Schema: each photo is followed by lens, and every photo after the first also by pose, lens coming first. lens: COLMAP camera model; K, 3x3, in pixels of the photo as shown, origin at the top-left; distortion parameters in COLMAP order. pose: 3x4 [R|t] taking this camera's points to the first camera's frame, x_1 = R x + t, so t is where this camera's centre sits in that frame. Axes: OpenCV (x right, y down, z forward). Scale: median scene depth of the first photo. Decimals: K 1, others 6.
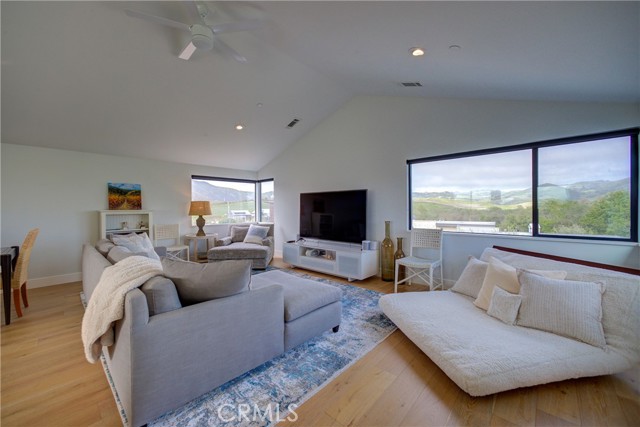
lens RADIAL K [[254.1, 0, 318.3], [0, 254.1, 209.8], [0, 0, 1]] dist [-0.009108, 0.003373]
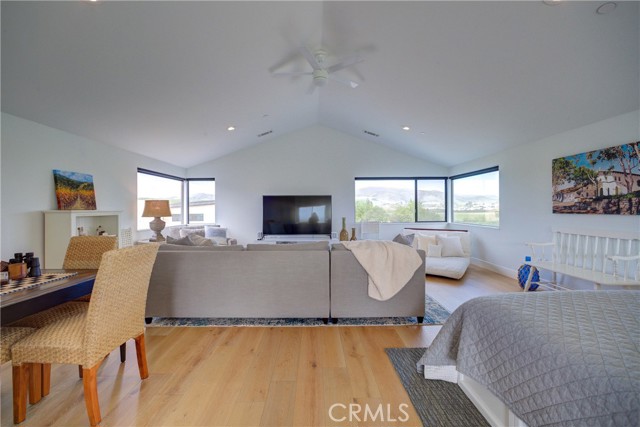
lens RADIAL K [[254.1, 0, 320.3], [0, 254.1, 209.4], [0, 0, 1]] dist [-0.009108, 0.003373]
pose [[0.722392, 0.001457, 0.691482, -0.739104], [0.007695, 0.999919, -0.010146, 0.010531], [-0.691441, 0.012651, 0.722322, 0.025801]]
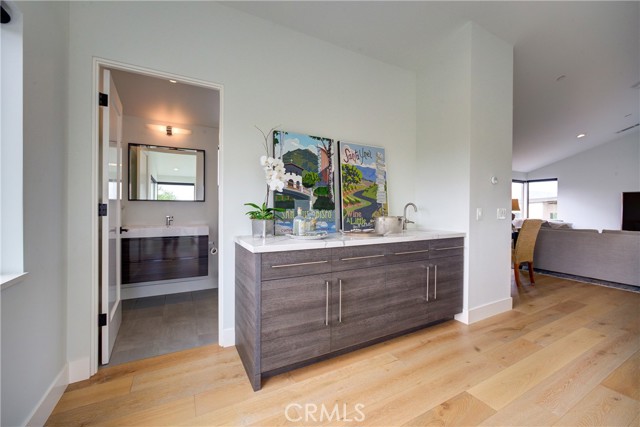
lens RADIAL K [[254.1, 0, 317.7], [0, 254.1, 208.5], [0, 0, 1]] dist [-0.009108, 0.003373]
pose [[0.943236, 0.010006, -0.331971, -1.043265], [-0.015599, 0.999778, -0.014187, 0.050088], [0.331756, 0.018560, 0.943183, -0.485087]]
